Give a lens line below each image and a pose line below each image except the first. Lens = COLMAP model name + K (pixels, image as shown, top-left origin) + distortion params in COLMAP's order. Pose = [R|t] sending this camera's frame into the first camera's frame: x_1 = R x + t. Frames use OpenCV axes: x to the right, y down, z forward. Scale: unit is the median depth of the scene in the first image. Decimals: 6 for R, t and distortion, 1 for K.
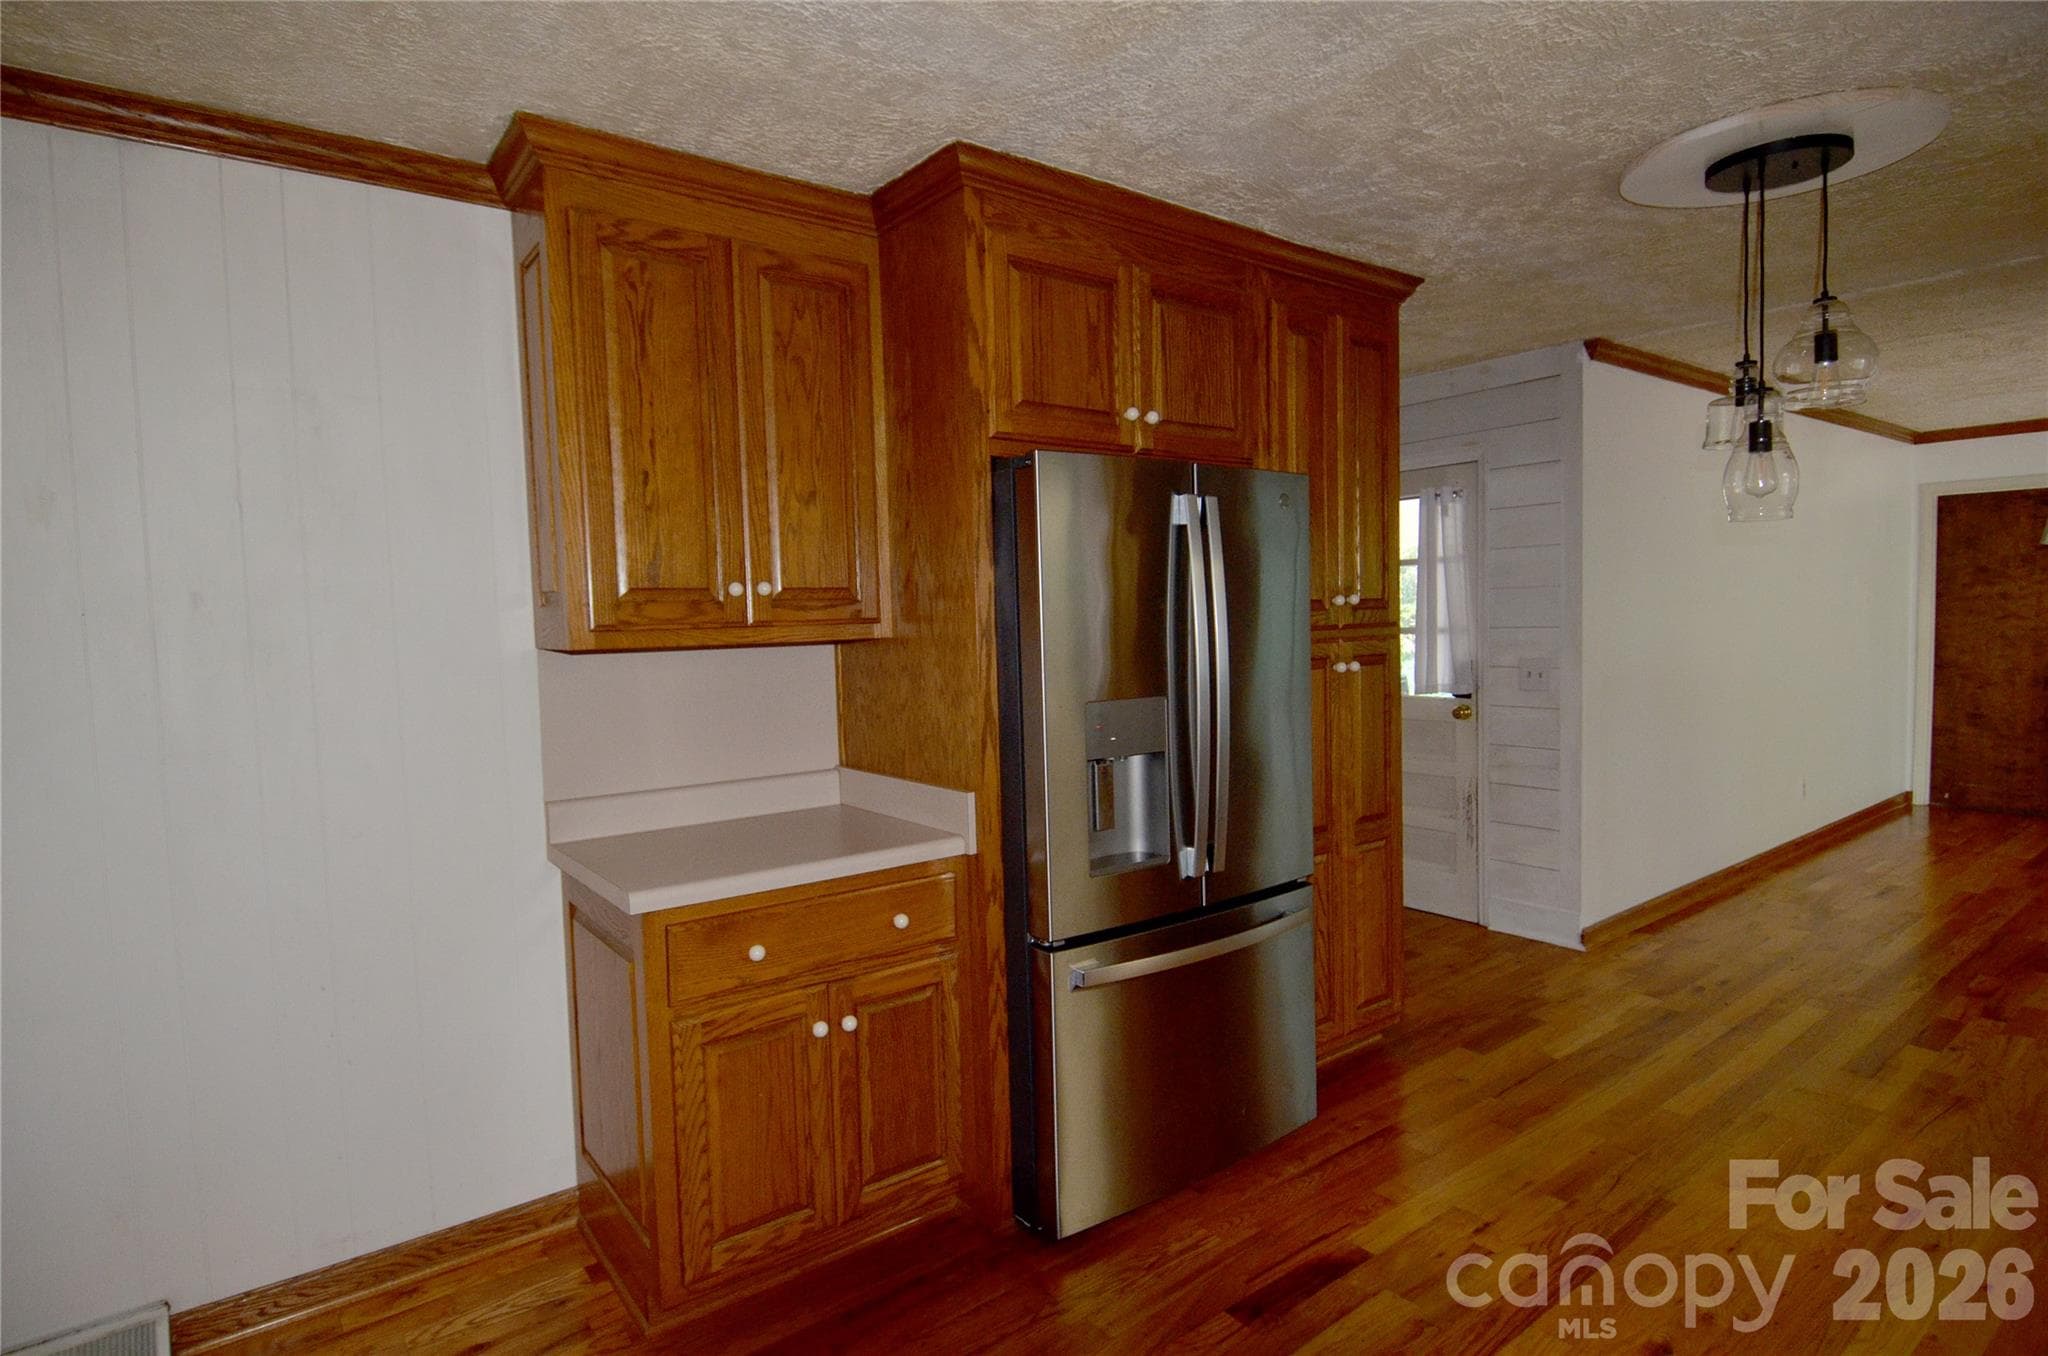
lens RADIAL K [[1057.0, 0, 1028.3], [0, 1057.0, 676.2], [0, 0, 1]] dist [0.003431, -0.016779]
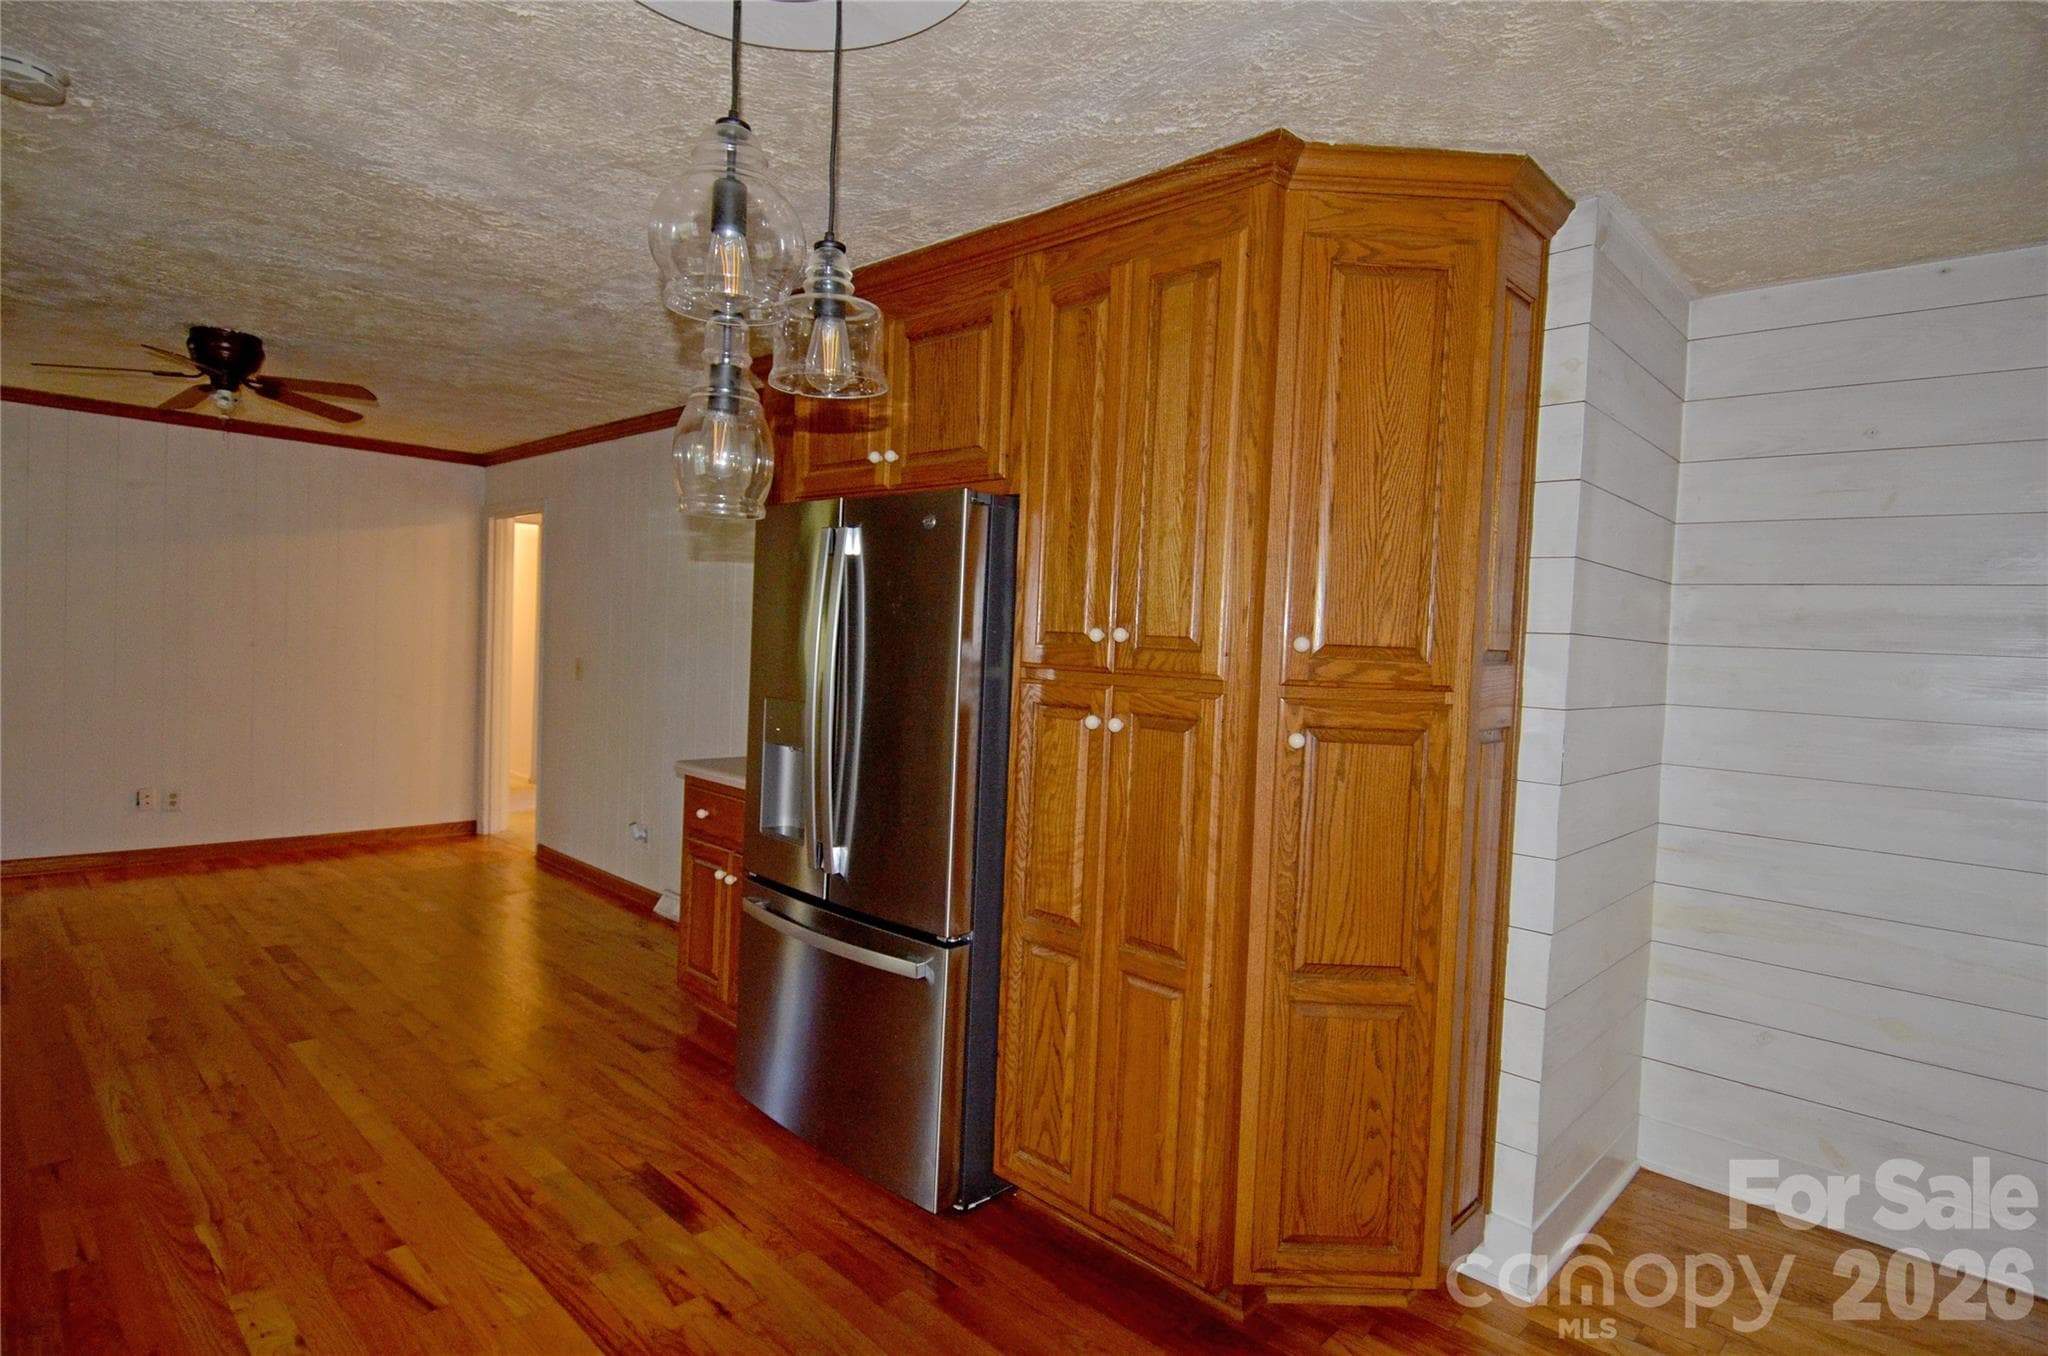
lens RADIAL K [[1057.0, 0, 1028.3], [0, 1057.0, 676.2], [0, 0, 1]] dist [0.003431, -0.016779]
pose [[0.174039, 0.066217, -0.982510, 1.243777], [-0.099607, 0.993803, 0.049334, -0.086901], [0.979688, 0.089279, 0.179556, 0.969877]]
